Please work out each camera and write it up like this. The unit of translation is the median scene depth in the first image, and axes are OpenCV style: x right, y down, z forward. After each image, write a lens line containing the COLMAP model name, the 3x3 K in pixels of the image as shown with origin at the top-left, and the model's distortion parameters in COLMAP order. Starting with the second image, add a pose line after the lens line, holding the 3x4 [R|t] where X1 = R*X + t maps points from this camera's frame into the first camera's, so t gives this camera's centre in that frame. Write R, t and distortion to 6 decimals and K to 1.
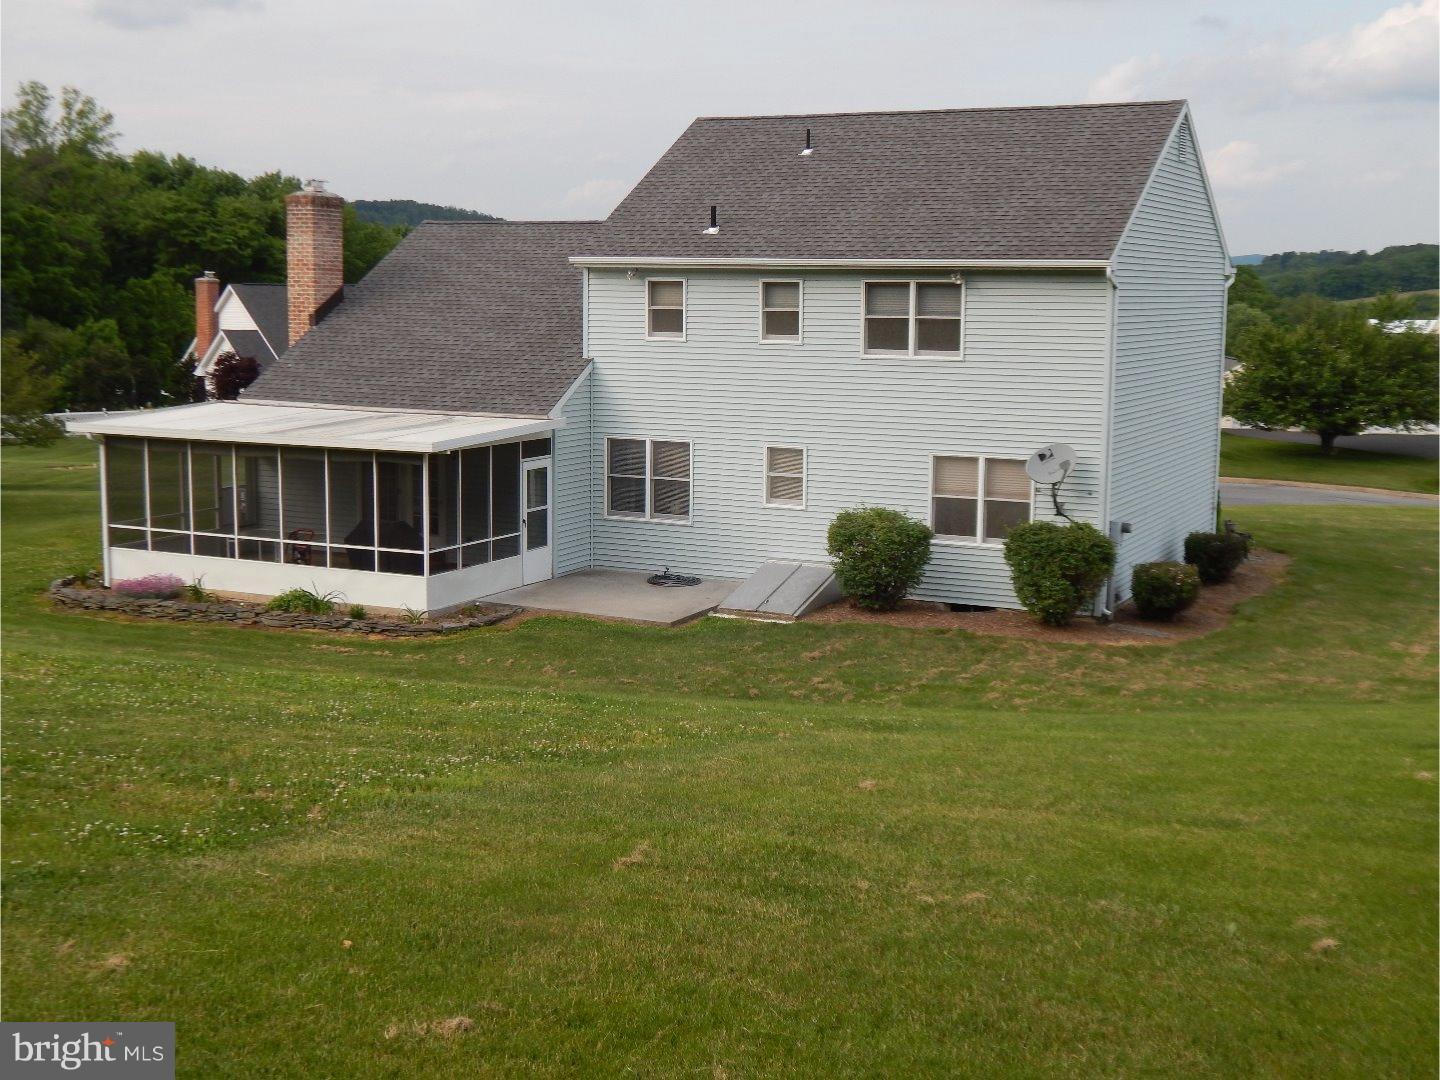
lens RADIAL K [[1804.9, 0, 720.0], [0, 1804.9, 540.0], [0, 0, 1]] dist [0.016450, 0.010747]
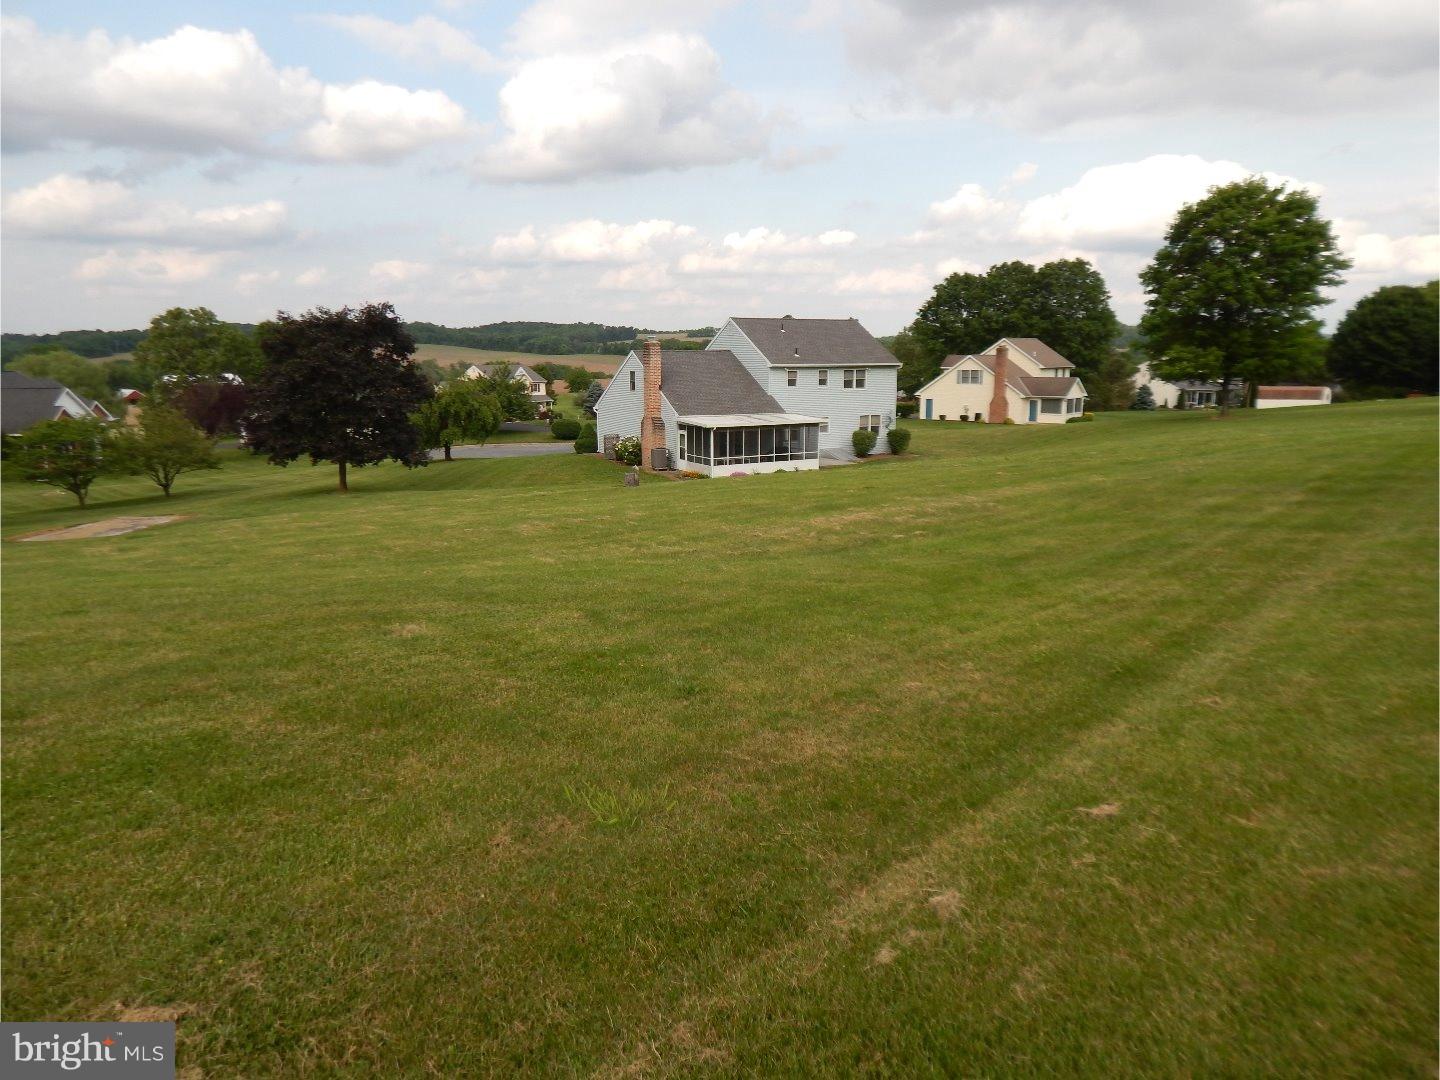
lens RADIAL K [[959.9, 0, 720.0], [0, 959.9, 540.0], [0, 0, 1]] dist [0.015041, -0.019192]
pose [[0.571721, -0.167902, 0.803084, -1.658984], [0.125328, 0.985221, 0.116761, -0.060739], [-0.810820, 0.033894, 0.584314, 0.075214]]
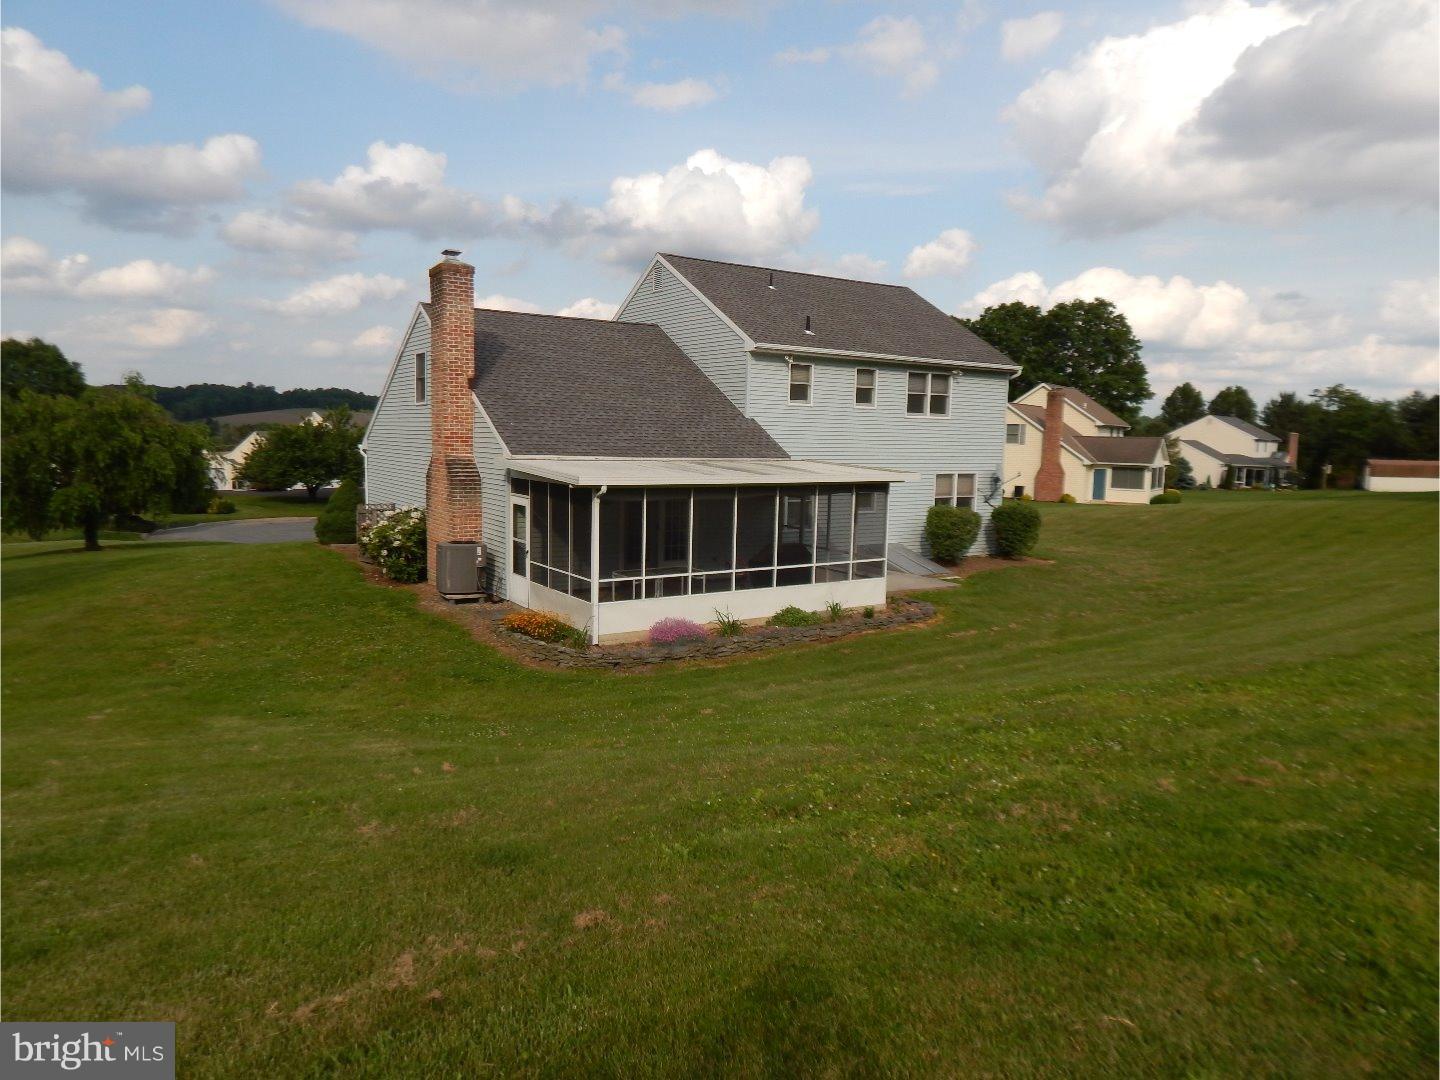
lens RADIAL K [[959.9, 0, 720.0], [0, 959.9, 540.0], [0, 0, 1]] dist [0.015041, -0.019192]
pose [[0.508936, -0.094598, 0.855590, -0.761778], [0.104637, 0.993371, 0.047590, -0.048812], [-0.854421, 0.065306, 0.515461, 0.692303]]
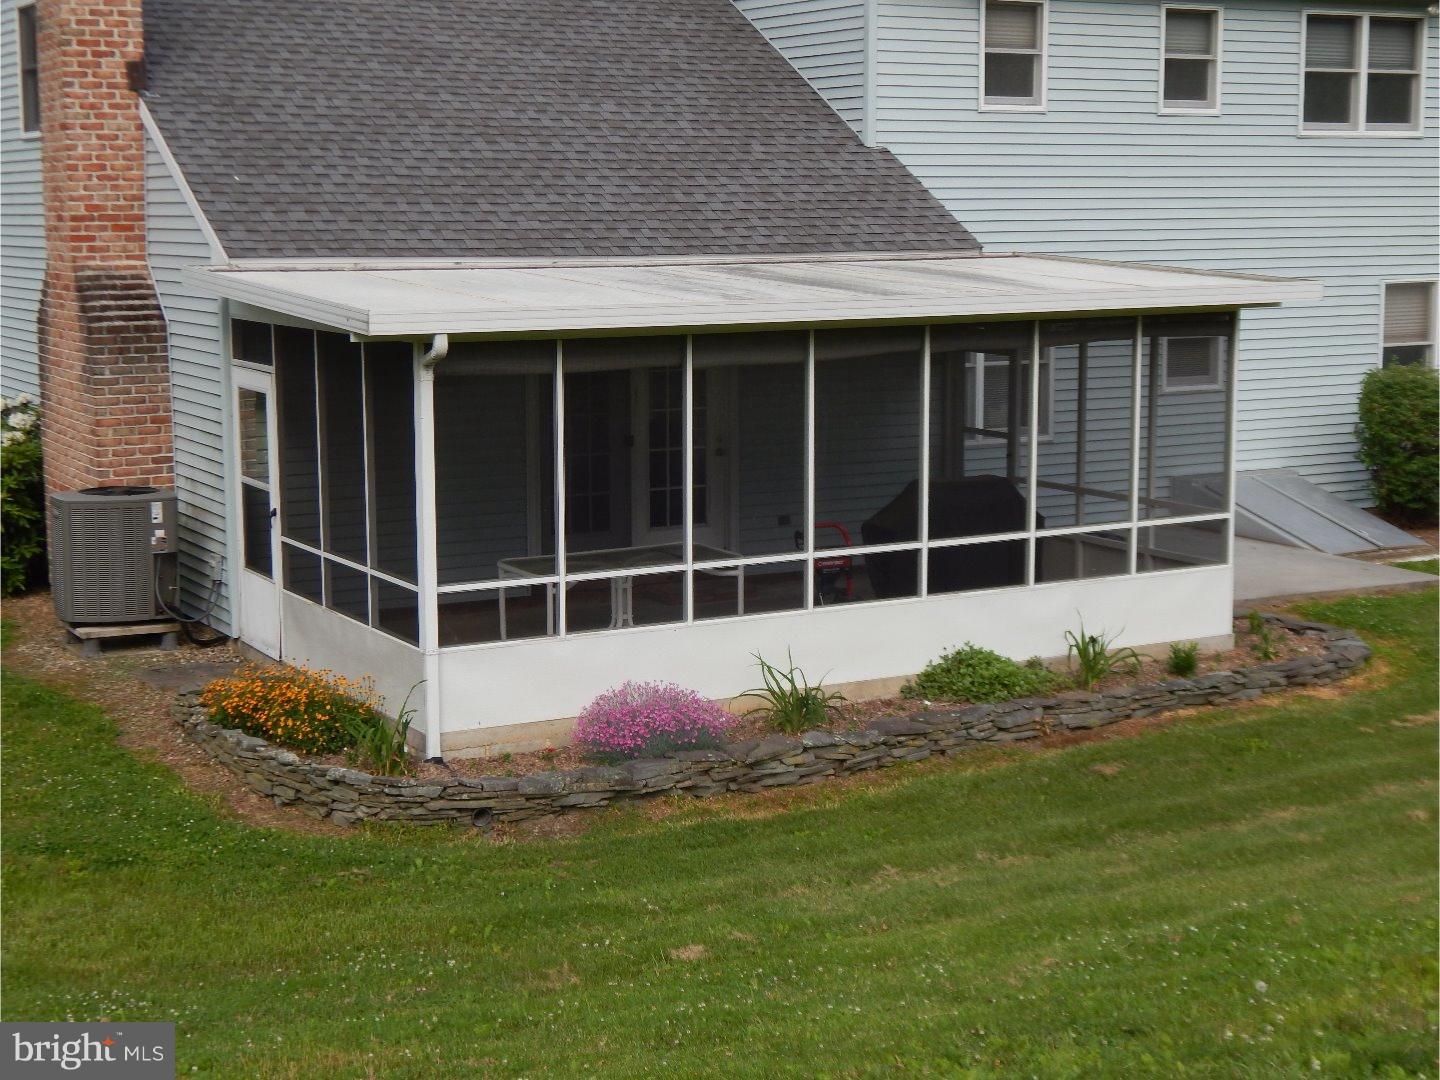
lens RADIAL K [[2326.8, 0, 720.0], [0, 2326.8, 540.0], [0, 0, 1]] dist [0.022230, -0.114707]
pose [[0.570180, -0.131598, 0.810911, -0.699920], [0.126794, 0.989356, 0.071403, -0.045239], [-0.811676, 0.062106, 0.580797, 0.696610]]
